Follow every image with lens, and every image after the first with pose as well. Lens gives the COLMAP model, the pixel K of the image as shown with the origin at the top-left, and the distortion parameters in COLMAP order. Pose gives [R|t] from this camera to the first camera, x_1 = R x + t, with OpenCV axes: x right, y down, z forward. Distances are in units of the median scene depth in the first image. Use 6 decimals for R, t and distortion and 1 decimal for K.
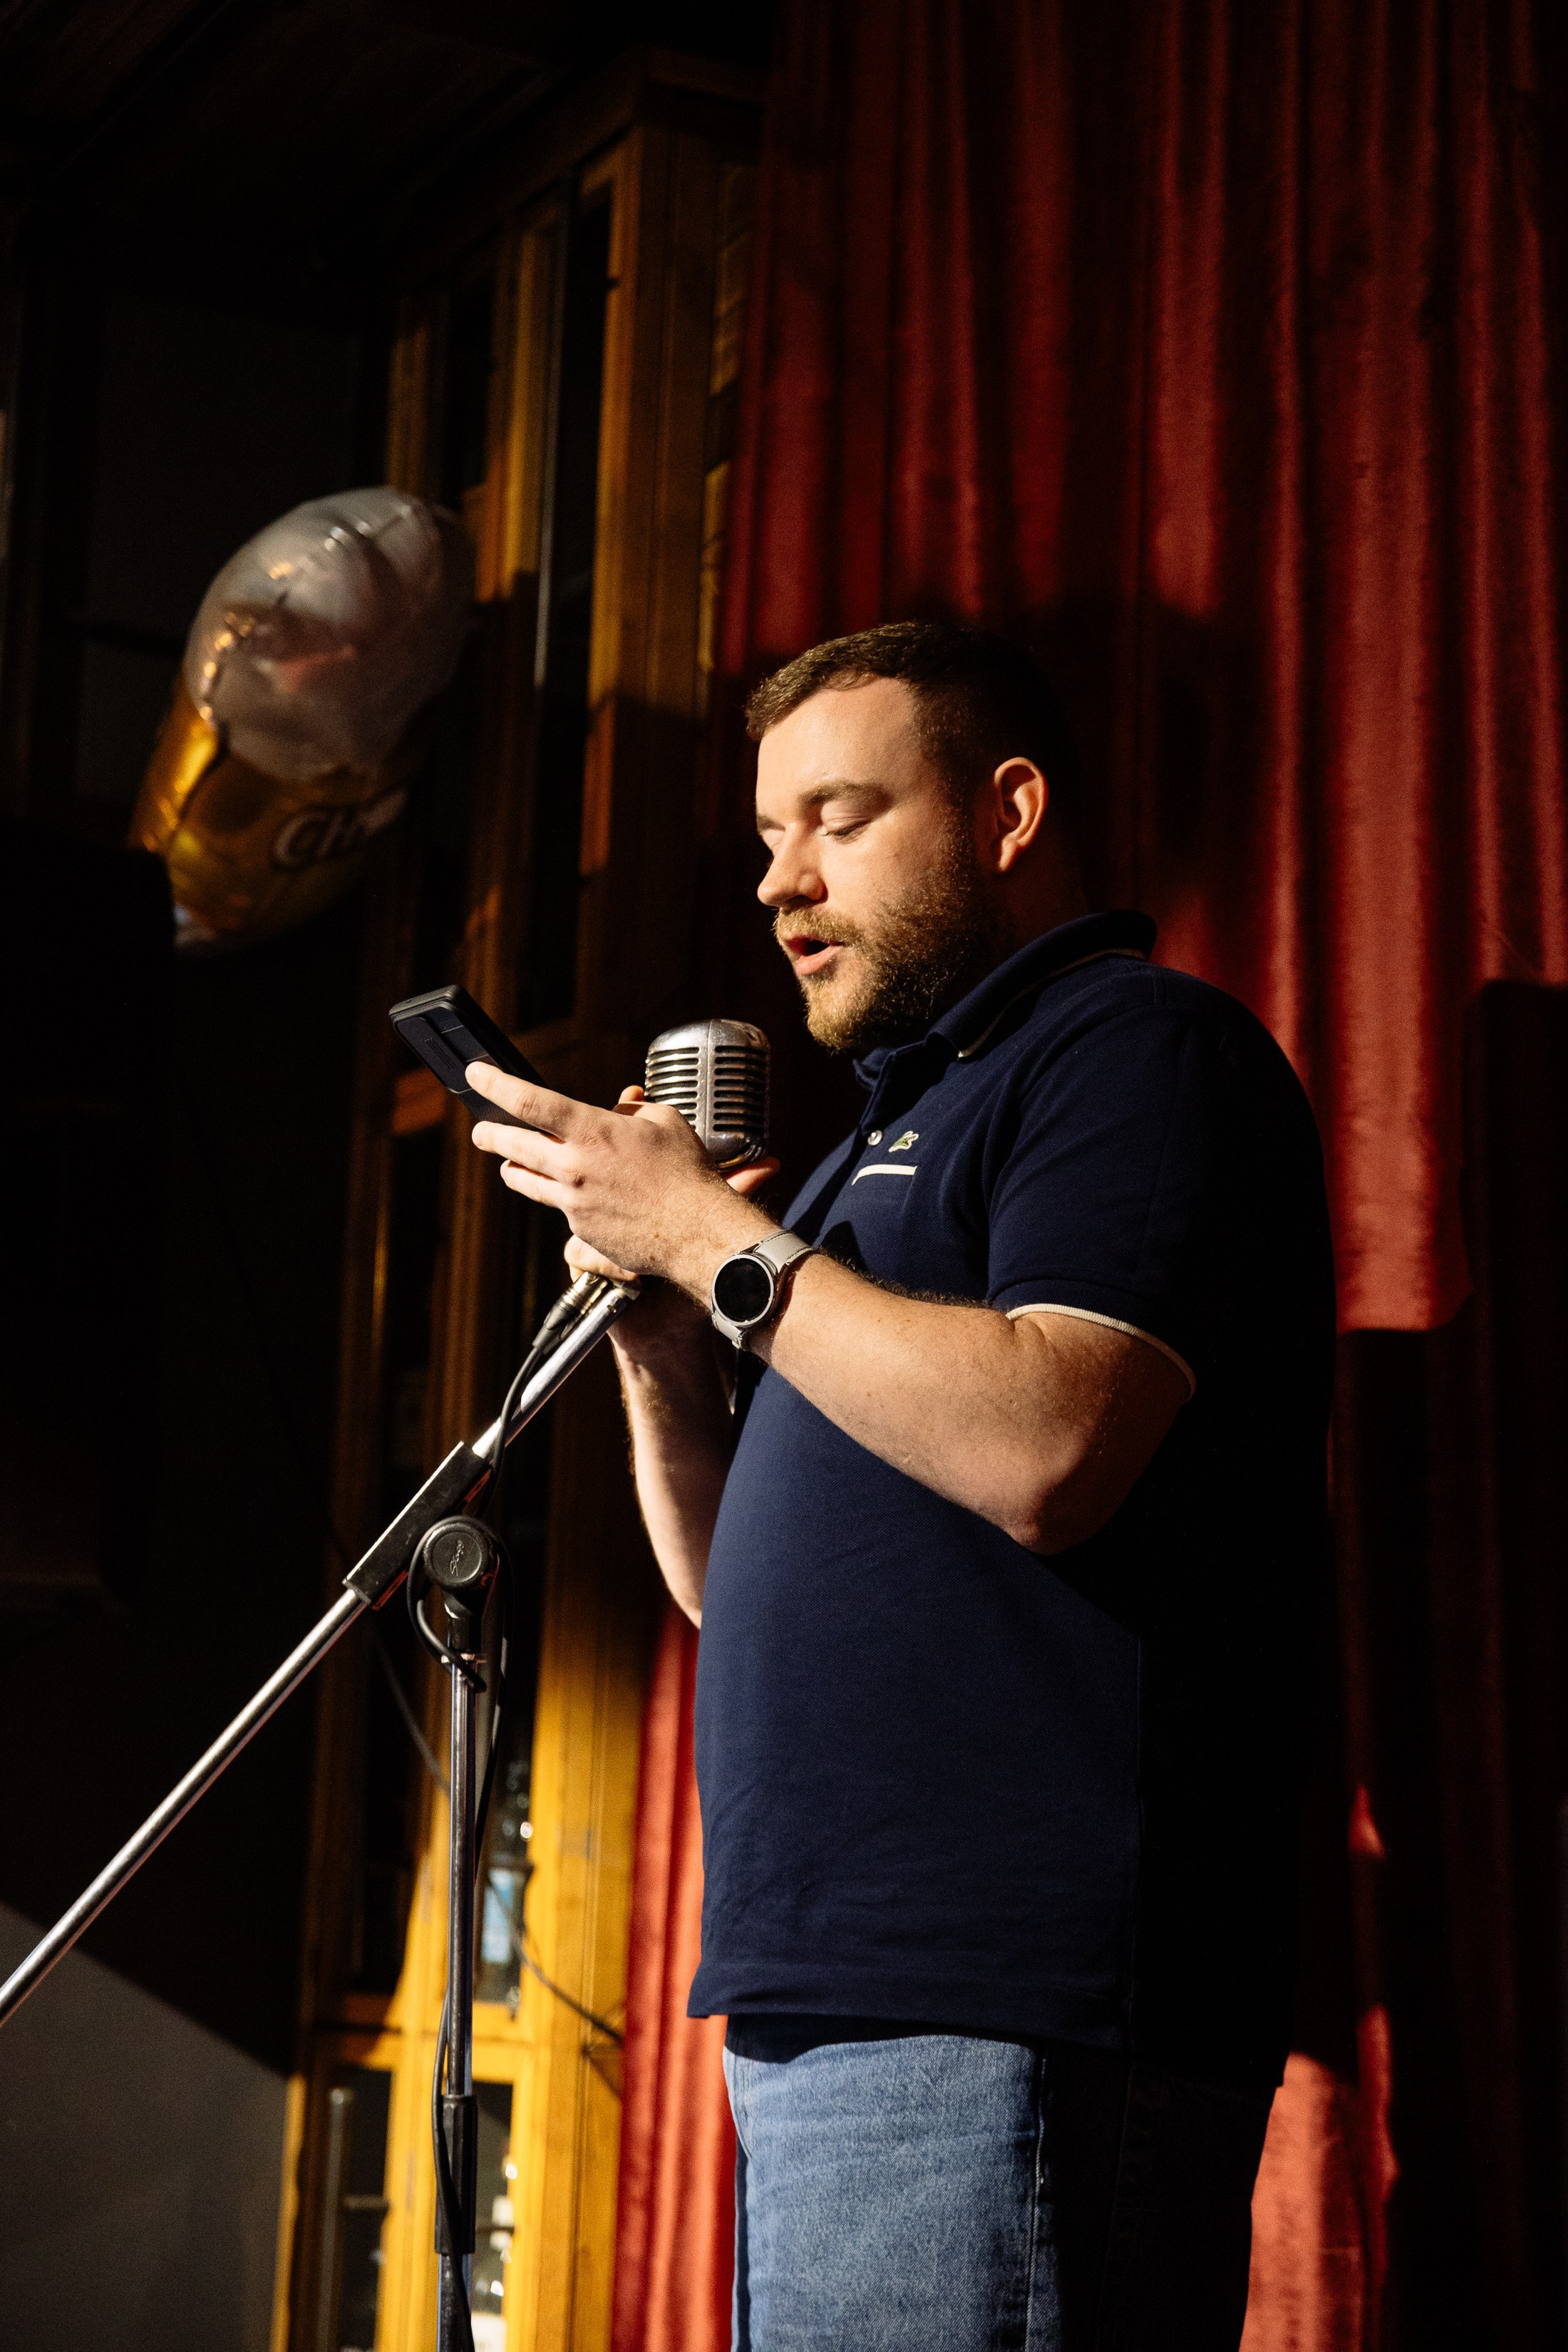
lens RADIAL K [[4826.9, 0, 850.1], [0, 4826.9, 1060.2], [0, 0, 1]] dist [0.244004, -0.166097]
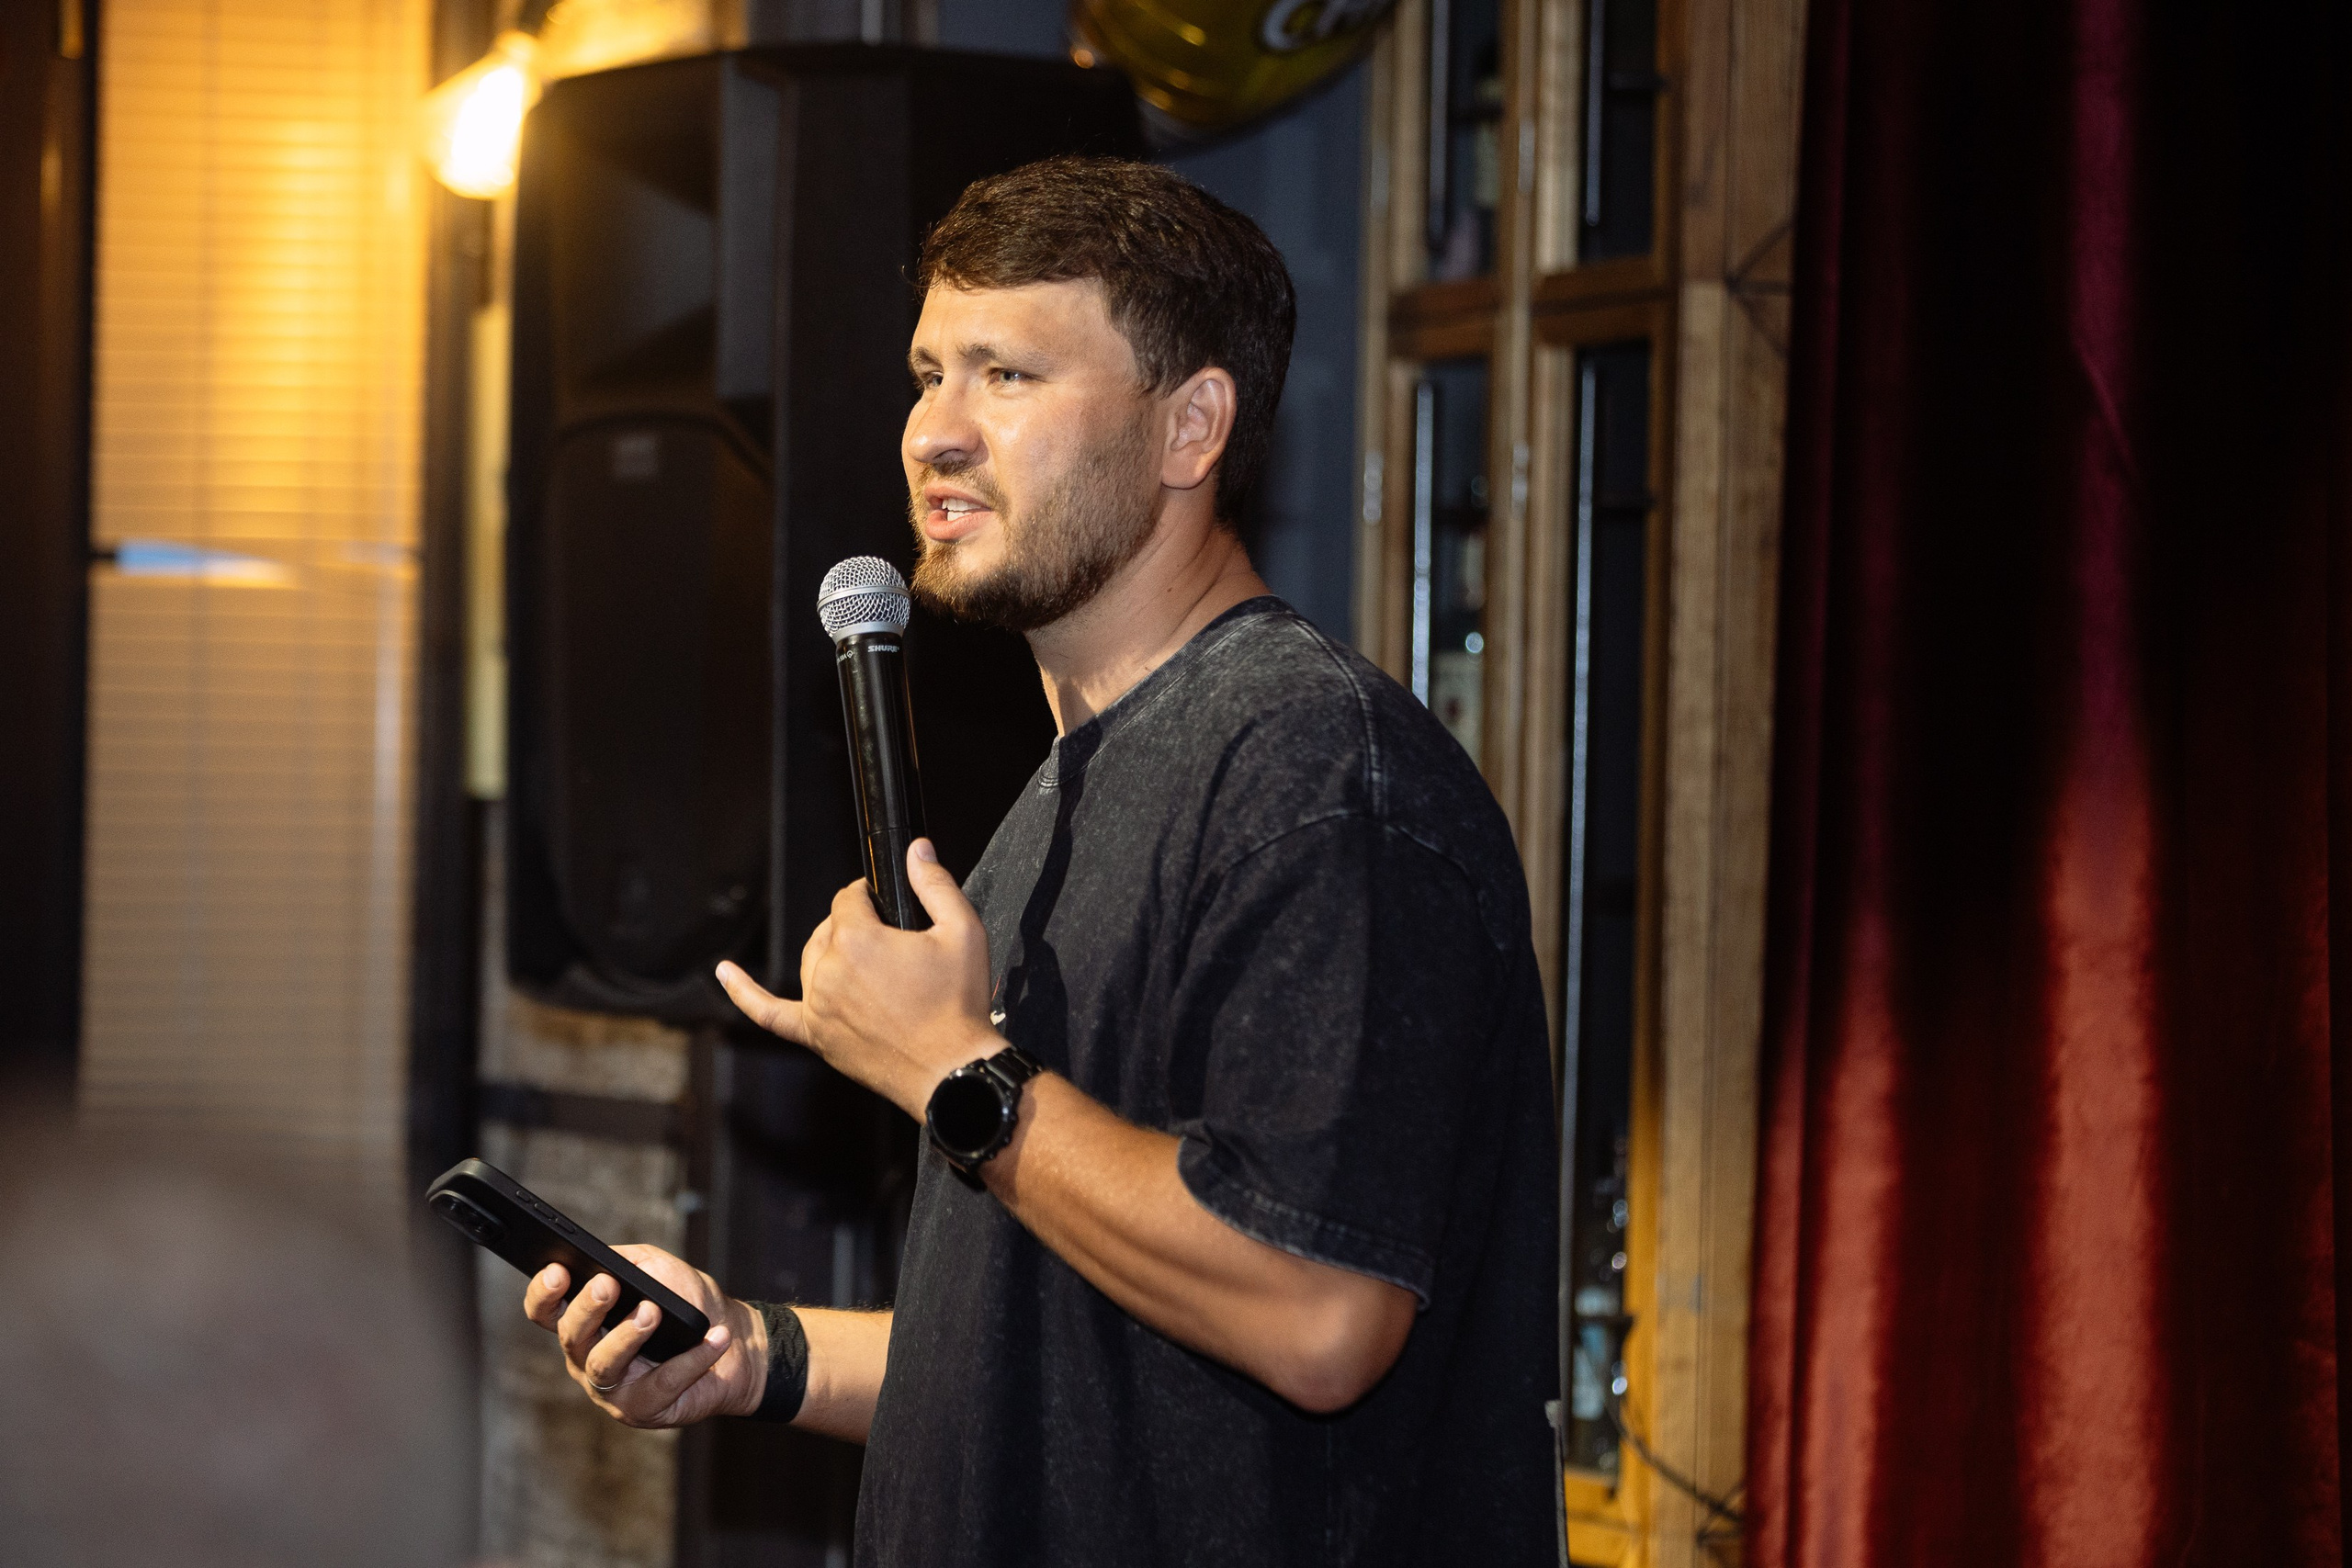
lens RADIAL K [[8305.6, 0, 1176.0], [0, 8305.6, 784.0], [0, 0, 1]] dist [0.231322, 2.196777]
pose [[0.994069, -0.017185, -0.107388, 0.010961], [0.034818, 0.985752, 0.164562, -0.157457], [0.103030, -0.167325, 0.980504, -0.369278]]
